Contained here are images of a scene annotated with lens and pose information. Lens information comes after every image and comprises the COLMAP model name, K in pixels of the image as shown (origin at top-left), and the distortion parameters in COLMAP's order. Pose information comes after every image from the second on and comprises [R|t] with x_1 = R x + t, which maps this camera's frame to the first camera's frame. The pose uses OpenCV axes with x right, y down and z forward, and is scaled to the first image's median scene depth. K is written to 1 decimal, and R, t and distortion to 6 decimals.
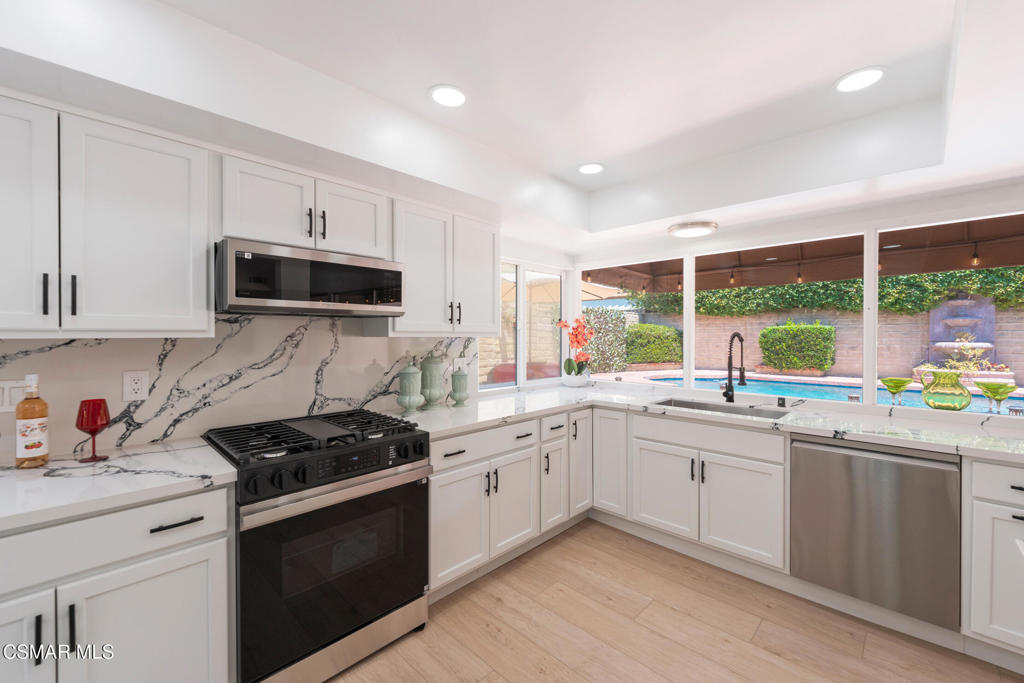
lens RADIAL K [[415.3, 0, 517.4], [0, 415.3, 328.4], [0, 0, 1]] dist [-0.003528, -0.000484]
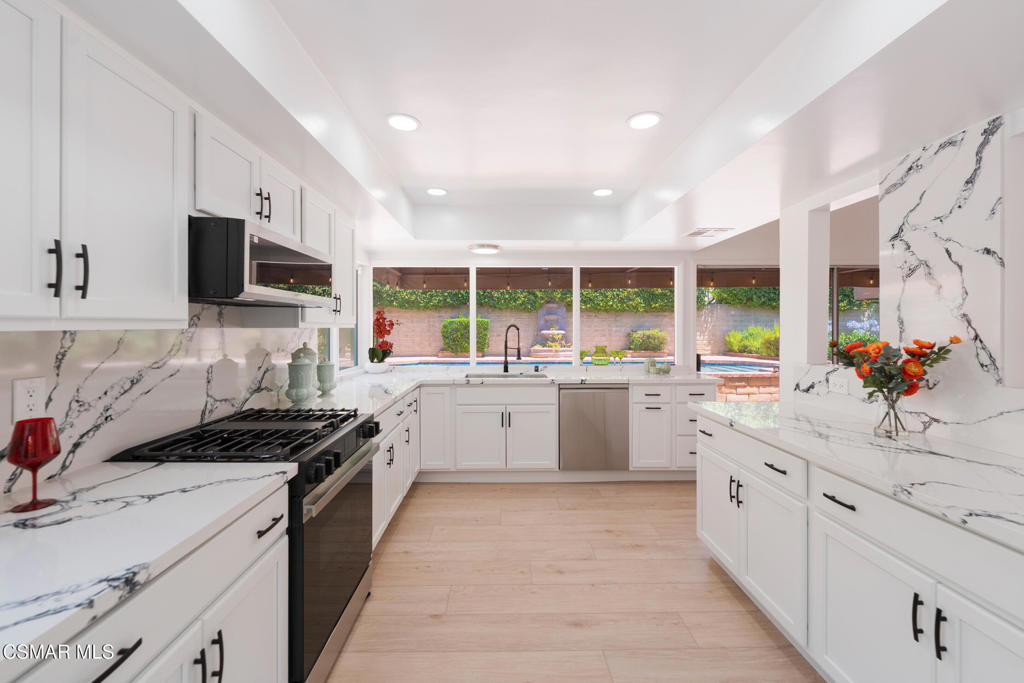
lens RADIAL K [[415.3, 0, 511.5], [0, 415.3, 312.3], [0, 0, 1]] dist [-0.003528, -0.000484]
pose [[0.702893, 0.022251, 0.710948, -0.594799], [-0.009543, 0.999716, -0.021854, 0.000553], [-0.711232, 0.008576, 0.702905, -0.033577]]
